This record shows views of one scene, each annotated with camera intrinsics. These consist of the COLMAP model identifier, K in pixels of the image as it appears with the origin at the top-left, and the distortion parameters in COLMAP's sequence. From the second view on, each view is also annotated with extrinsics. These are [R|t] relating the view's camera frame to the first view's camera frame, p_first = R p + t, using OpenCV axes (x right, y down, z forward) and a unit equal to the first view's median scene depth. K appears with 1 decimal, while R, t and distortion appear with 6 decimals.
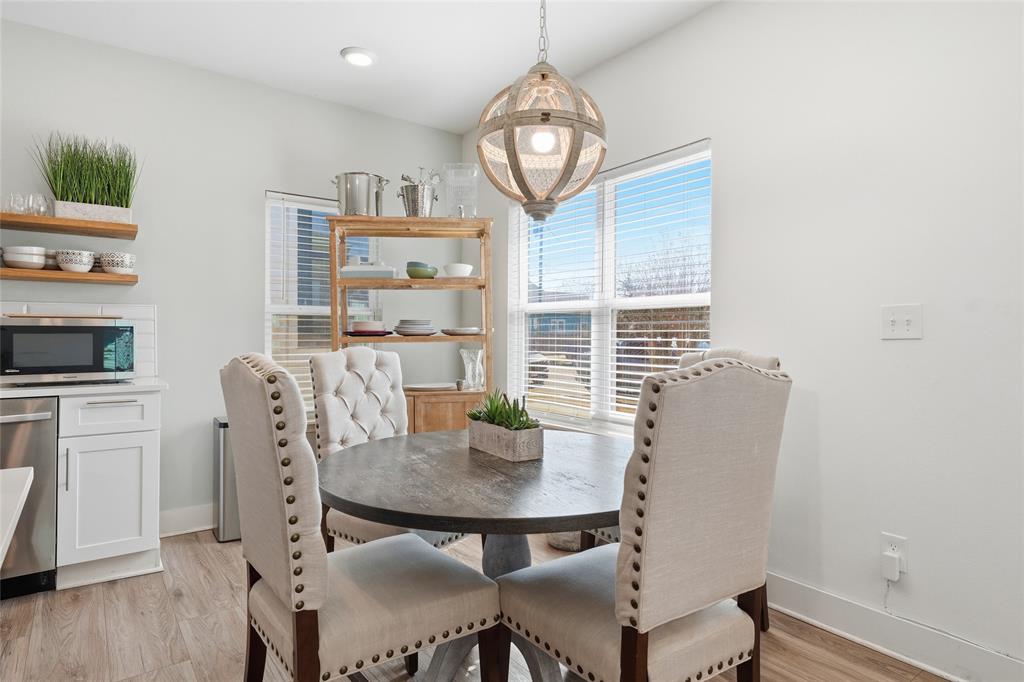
lens RADIAL K [[561.7, 0, 462.6], [0, 561.7, 335.7], [0, 0, 1]] dist [0.017101, 0.001524]
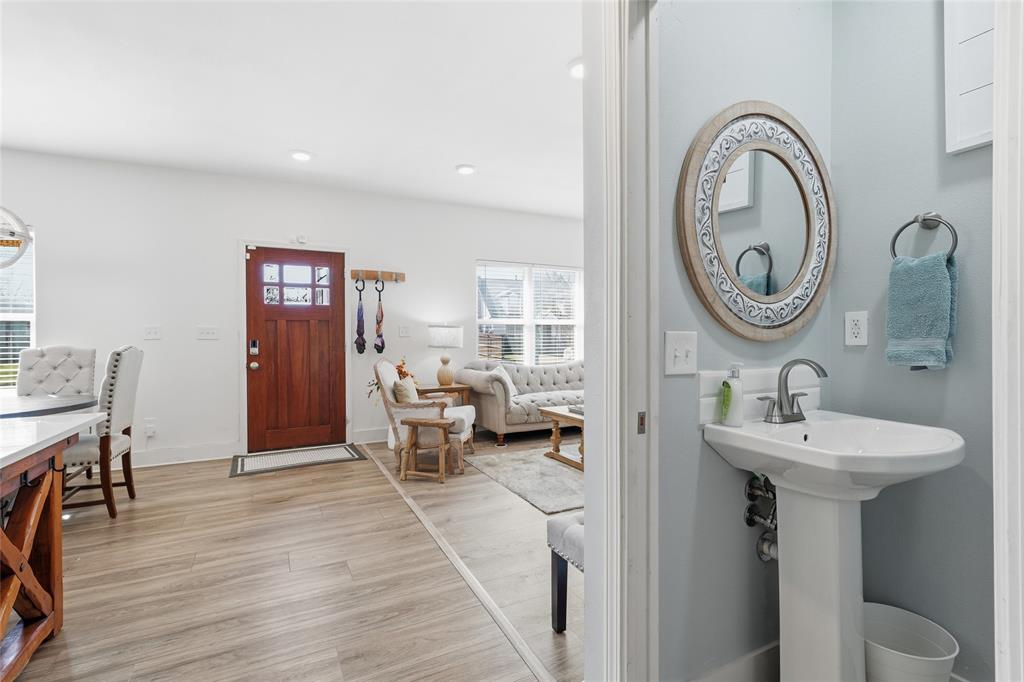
lens RADIAL K [[475.9, 0, 512.0], [0, 475.9, 341.0], [0, 0, 1]] dist [0.000657, -0.000052]
pose [[0.121964, -0.011778, 0.992465, -1.940299], [0.009463, 0.999898, 0.010703, 0.010299], [-0.992489, 0.008086, 0.122063, -1.444627]]
